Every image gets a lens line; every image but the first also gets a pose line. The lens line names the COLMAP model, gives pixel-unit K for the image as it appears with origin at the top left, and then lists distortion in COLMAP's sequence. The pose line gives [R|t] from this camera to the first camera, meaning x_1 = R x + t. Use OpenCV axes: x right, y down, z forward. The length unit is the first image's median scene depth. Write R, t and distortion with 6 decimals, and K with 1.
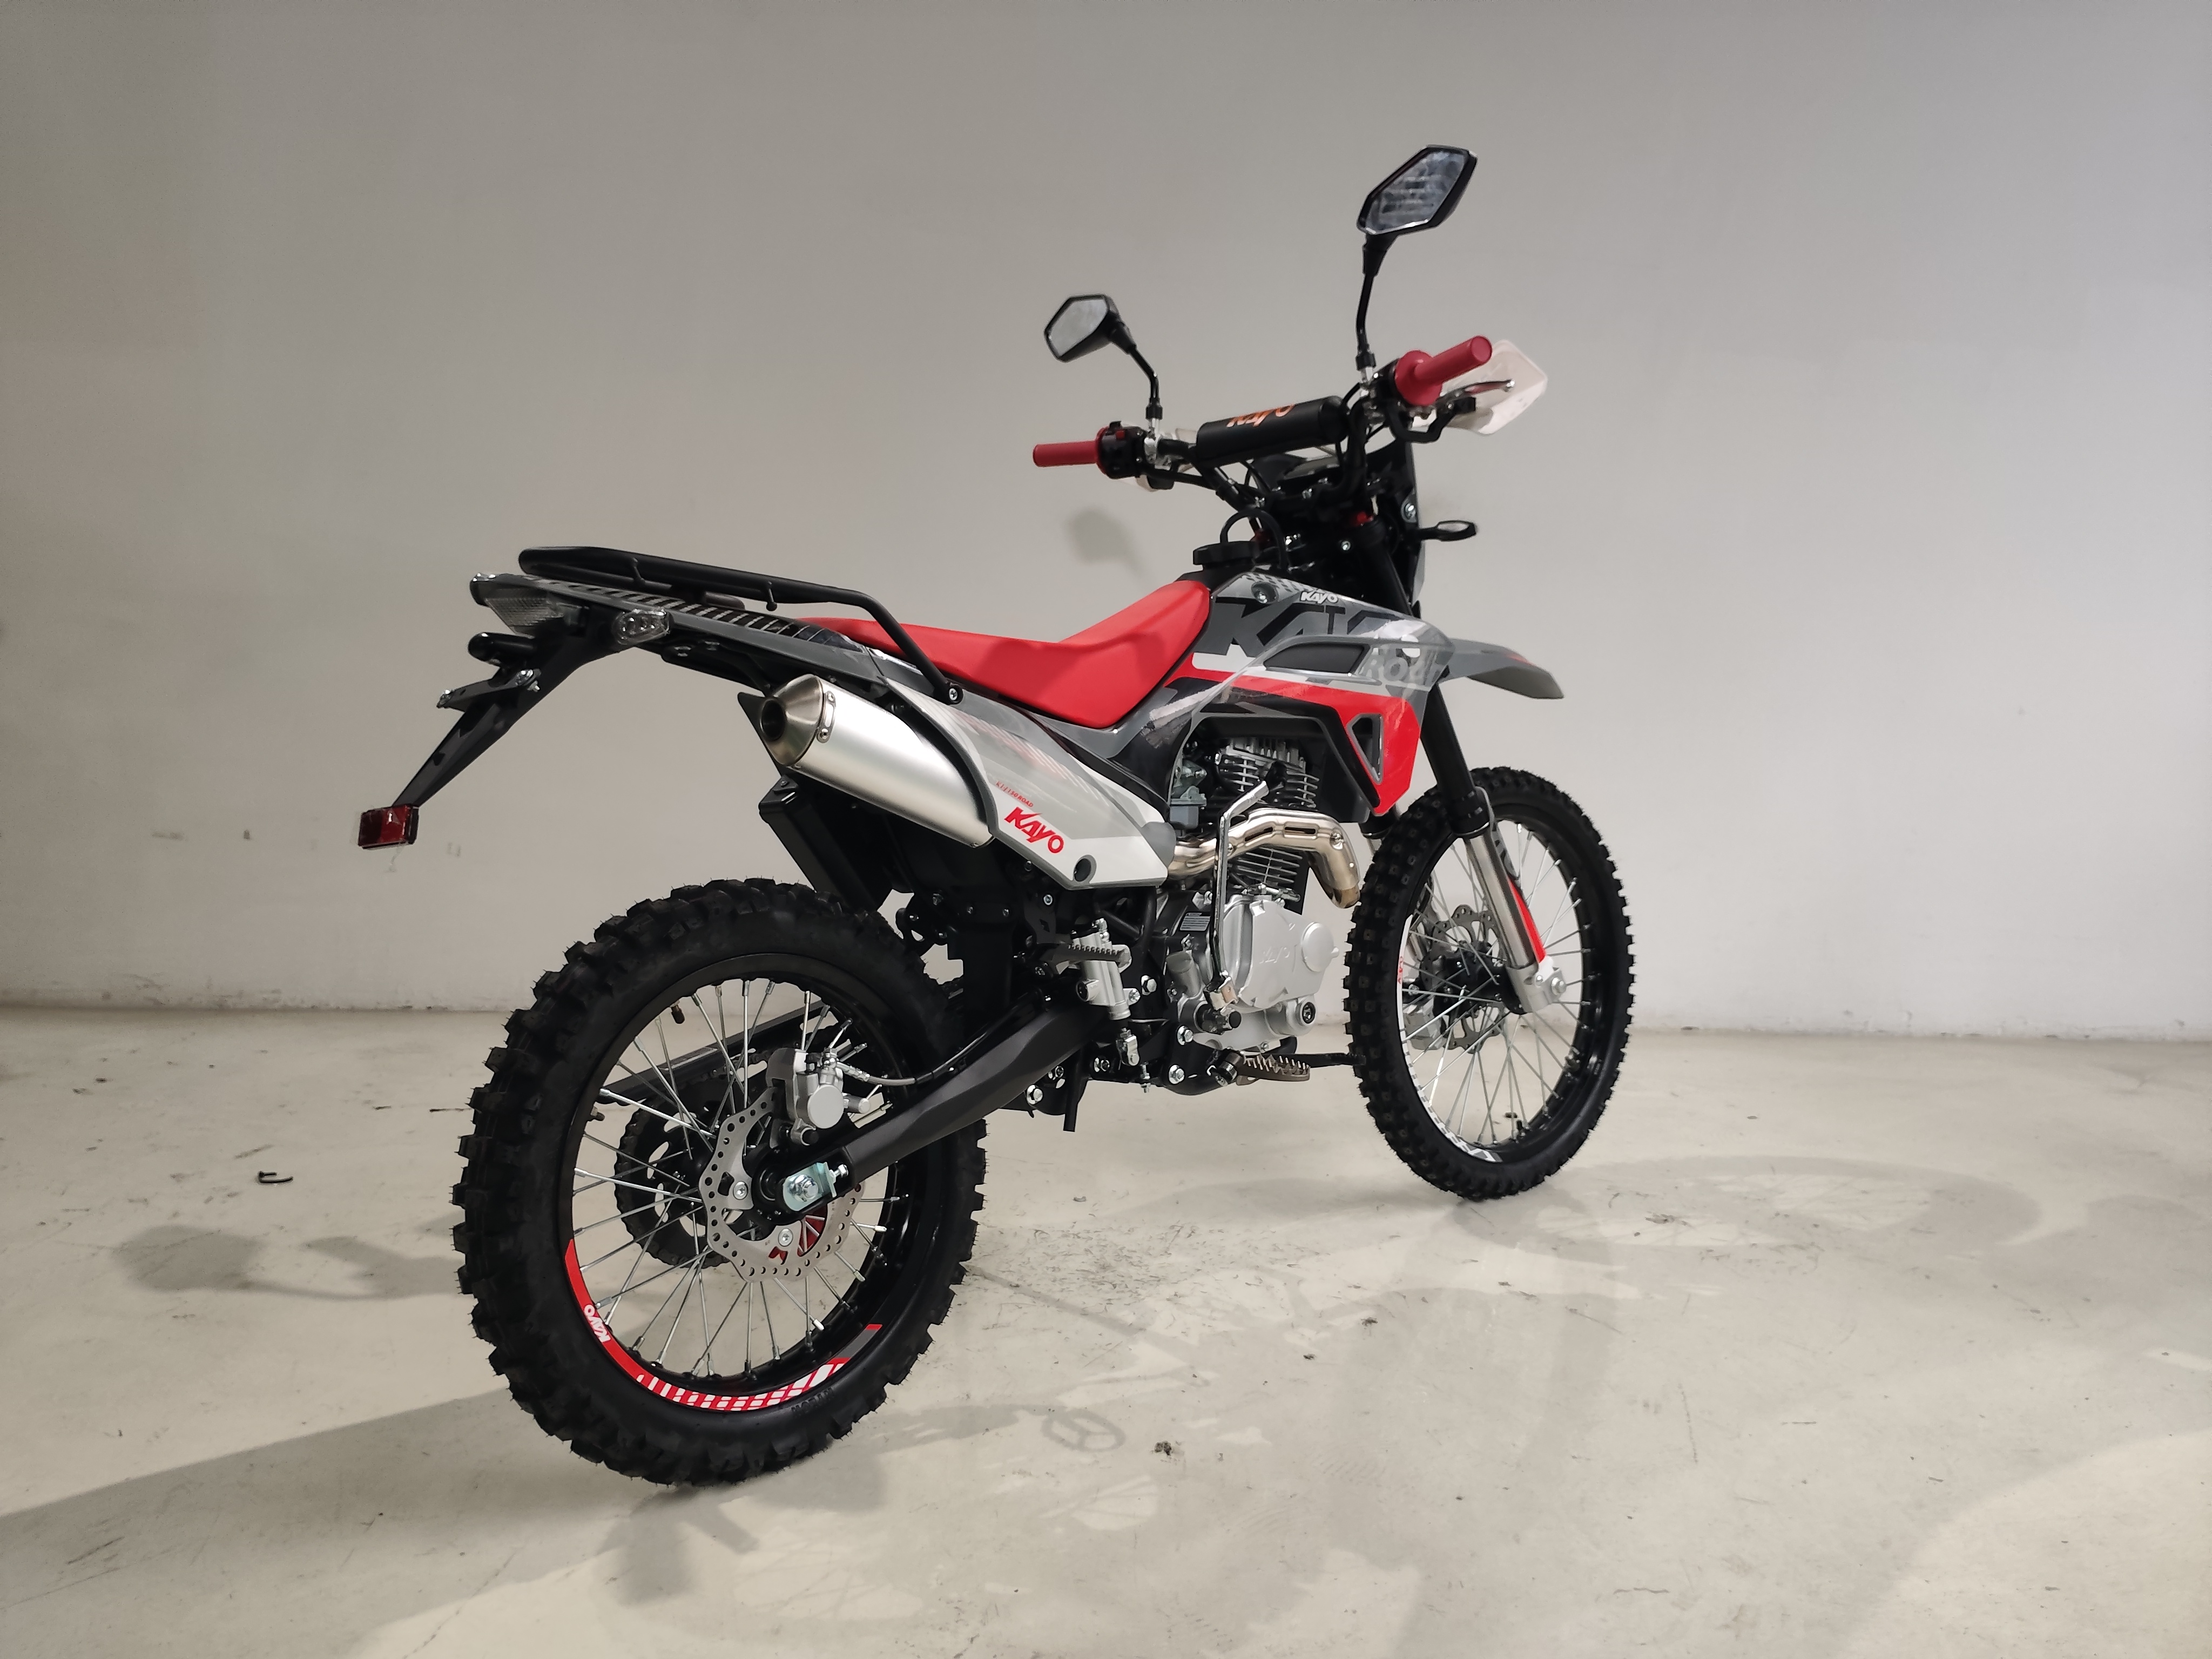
lens RADIAL K [[1914.8, 0, 1099.6], [0, 1914.8, 857.5], [0, 0, 1]] dist [0.075362, -0.098540]
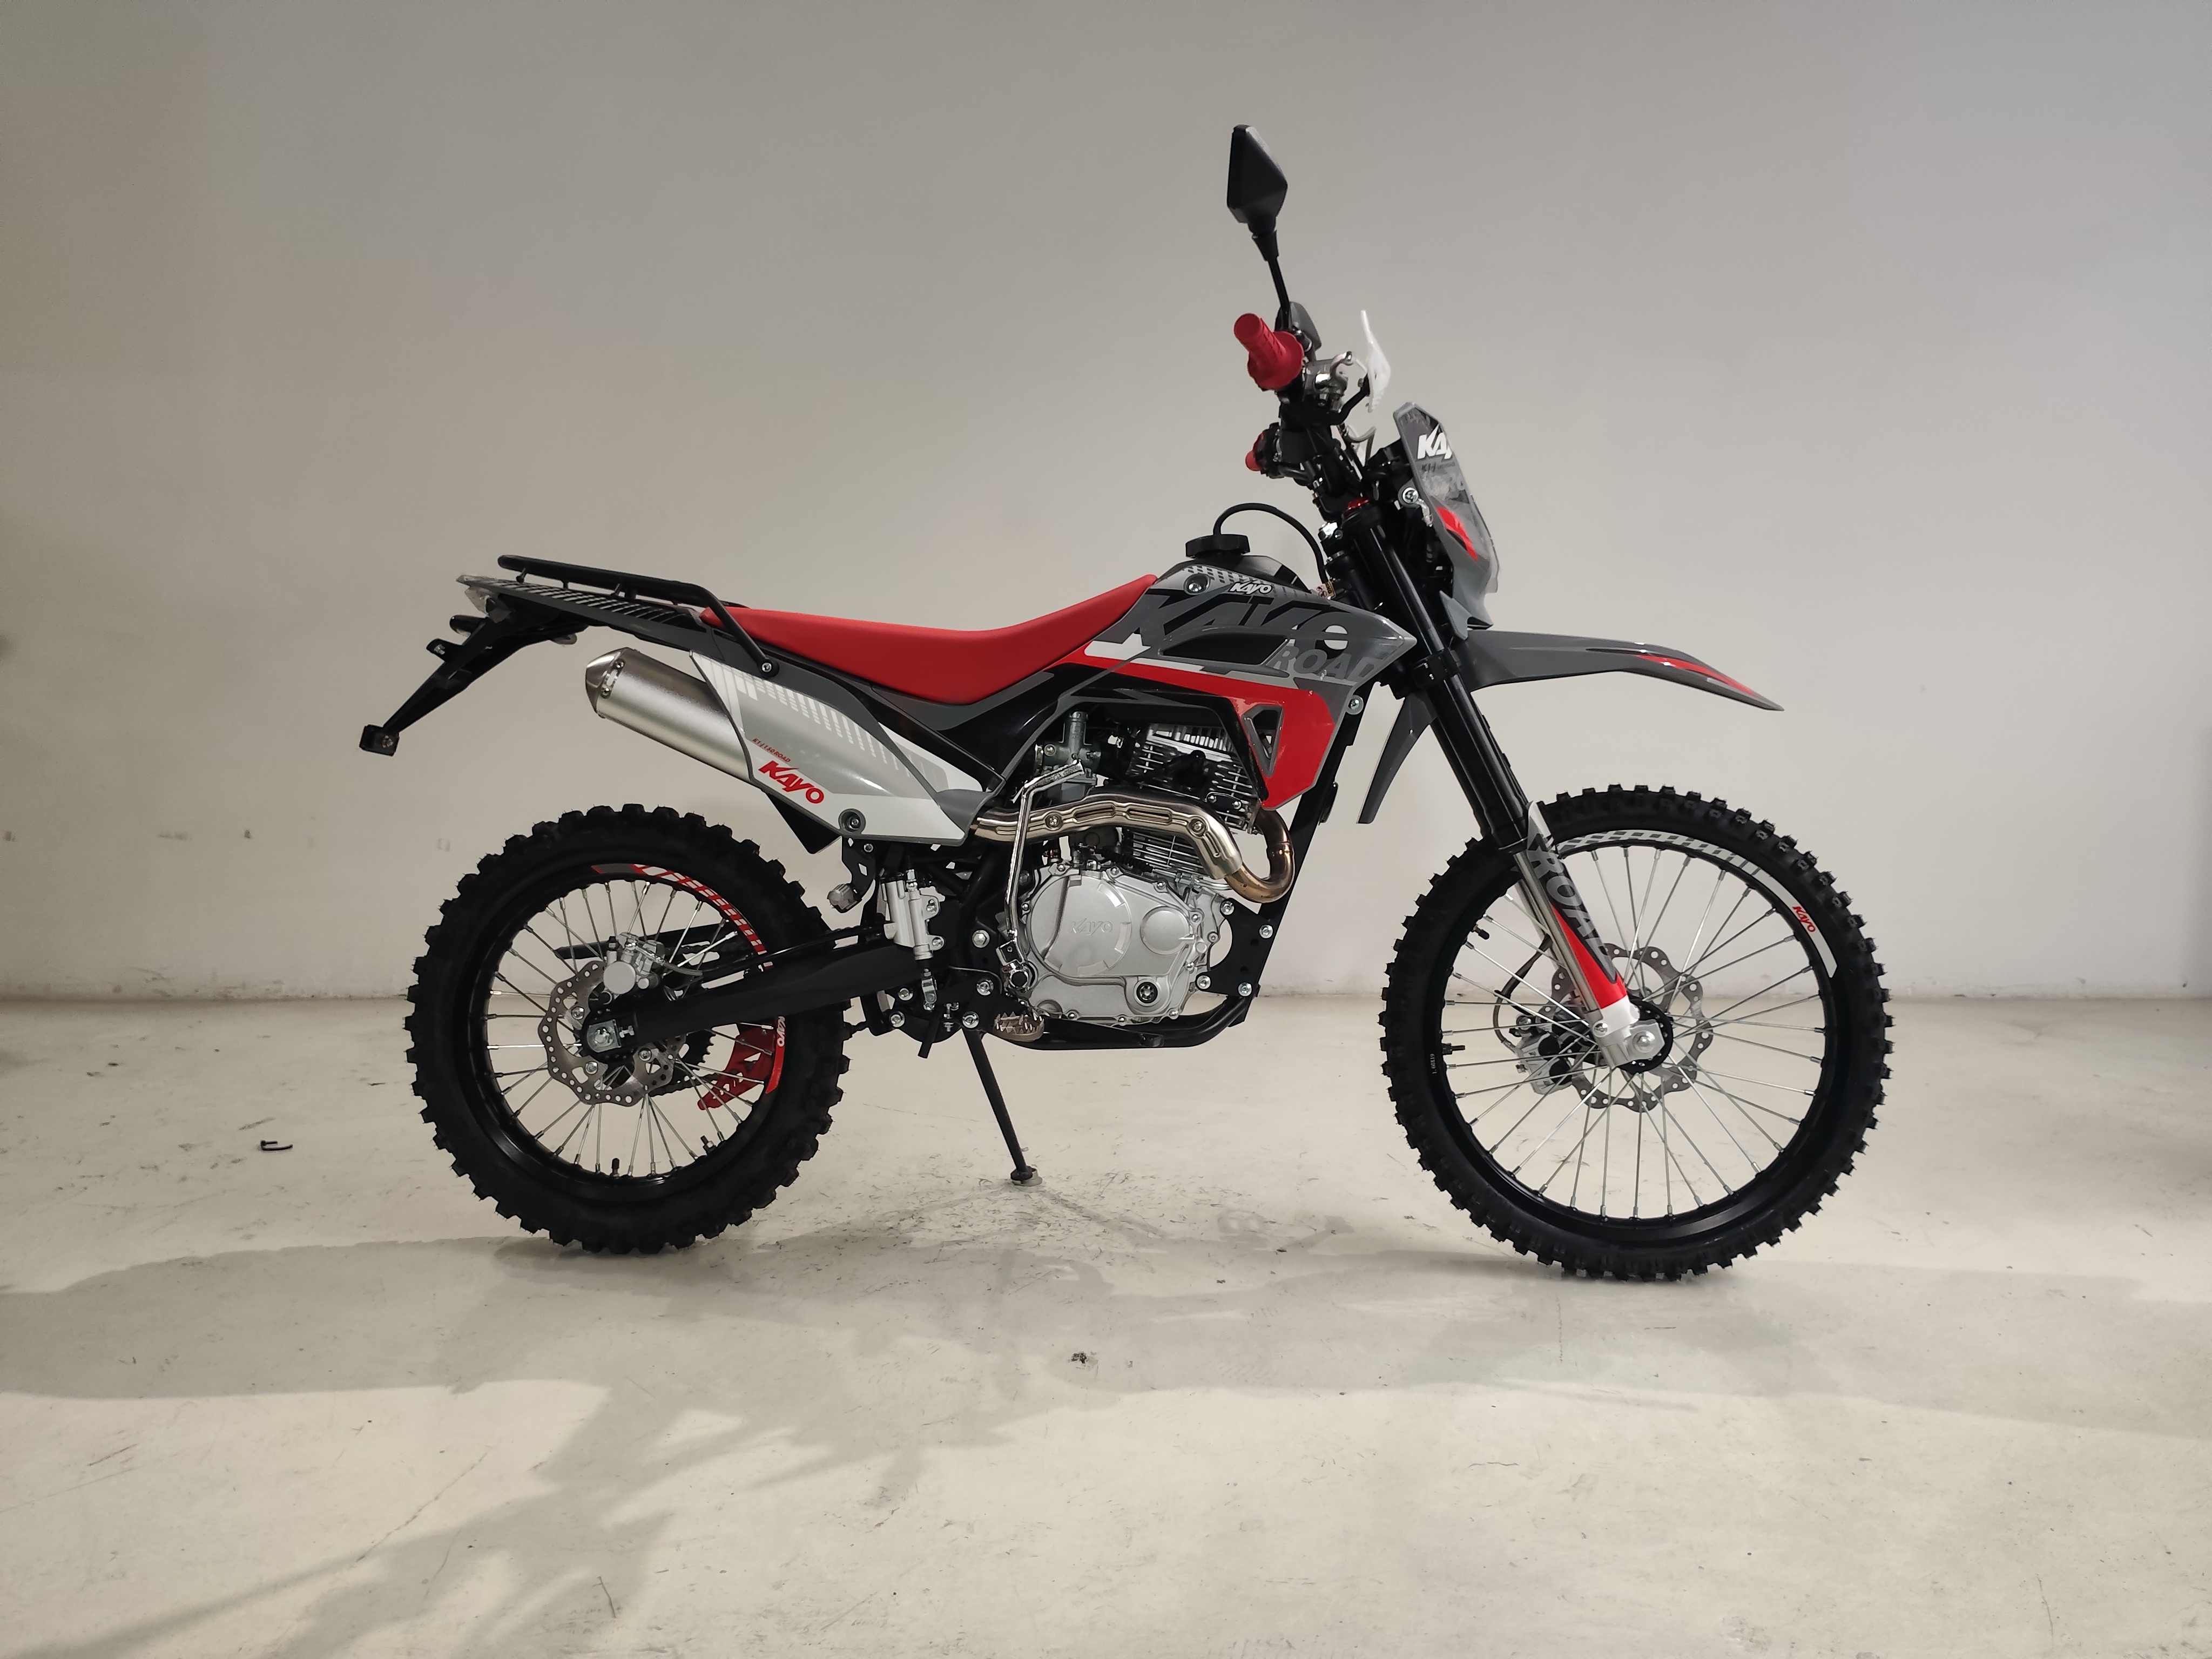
lens RADIAL K [[1914.8, 0, 1102.6], [0, 1914.8, 842.0], [0, 0, 1]] dist [0.075362, -0.098540]
pose [[0.999843, -0.017582, -0.001995, 0.037967], [0.017559, 0.999787, -0.010825, 0.016308], [0.002185, 0.010788, 0.999939, -0.075399]]
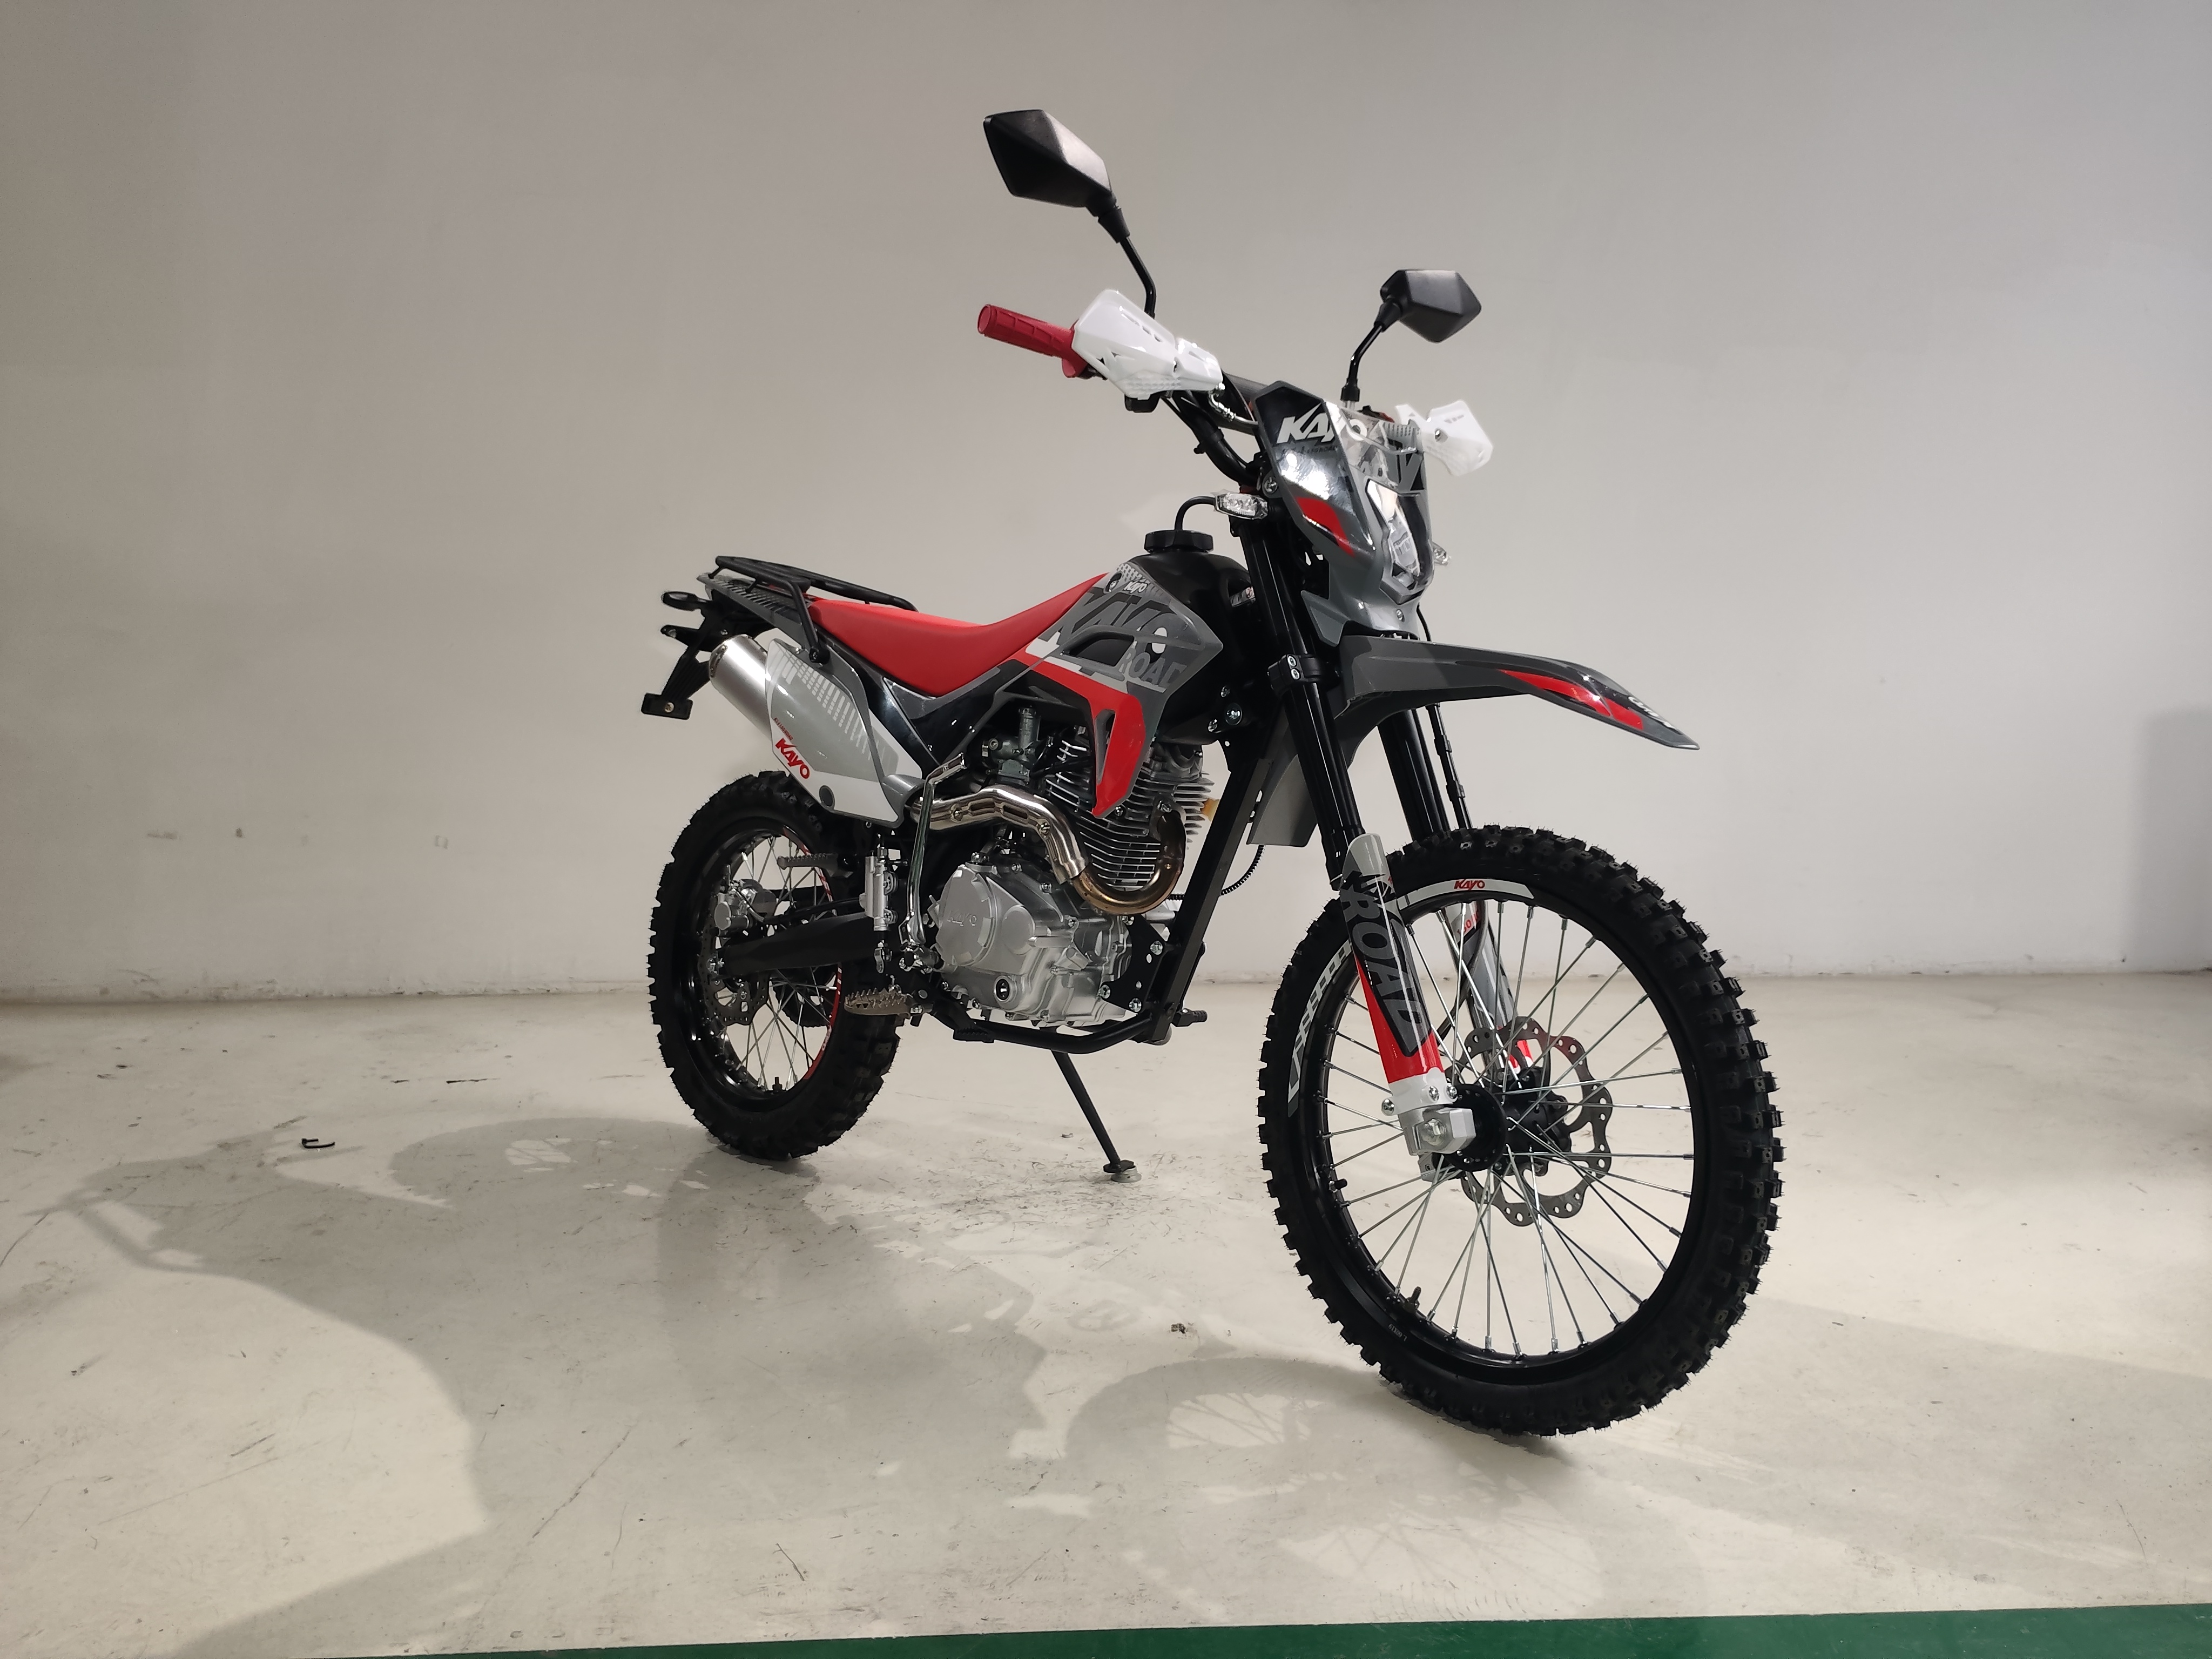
lens RADIAL K [[1914.8, 0, 1102.4], [0, 1914.8, 845.8], [0, 0, 1]] dist [0.075362, -0.098540]
pose [[0.997698, -0.026628, 0.062367, -0.053552], [0.026971, 0.999625, -0.004671, 0.016943], [-0.062219, 0.006343, 0.998042, -0.099489]]
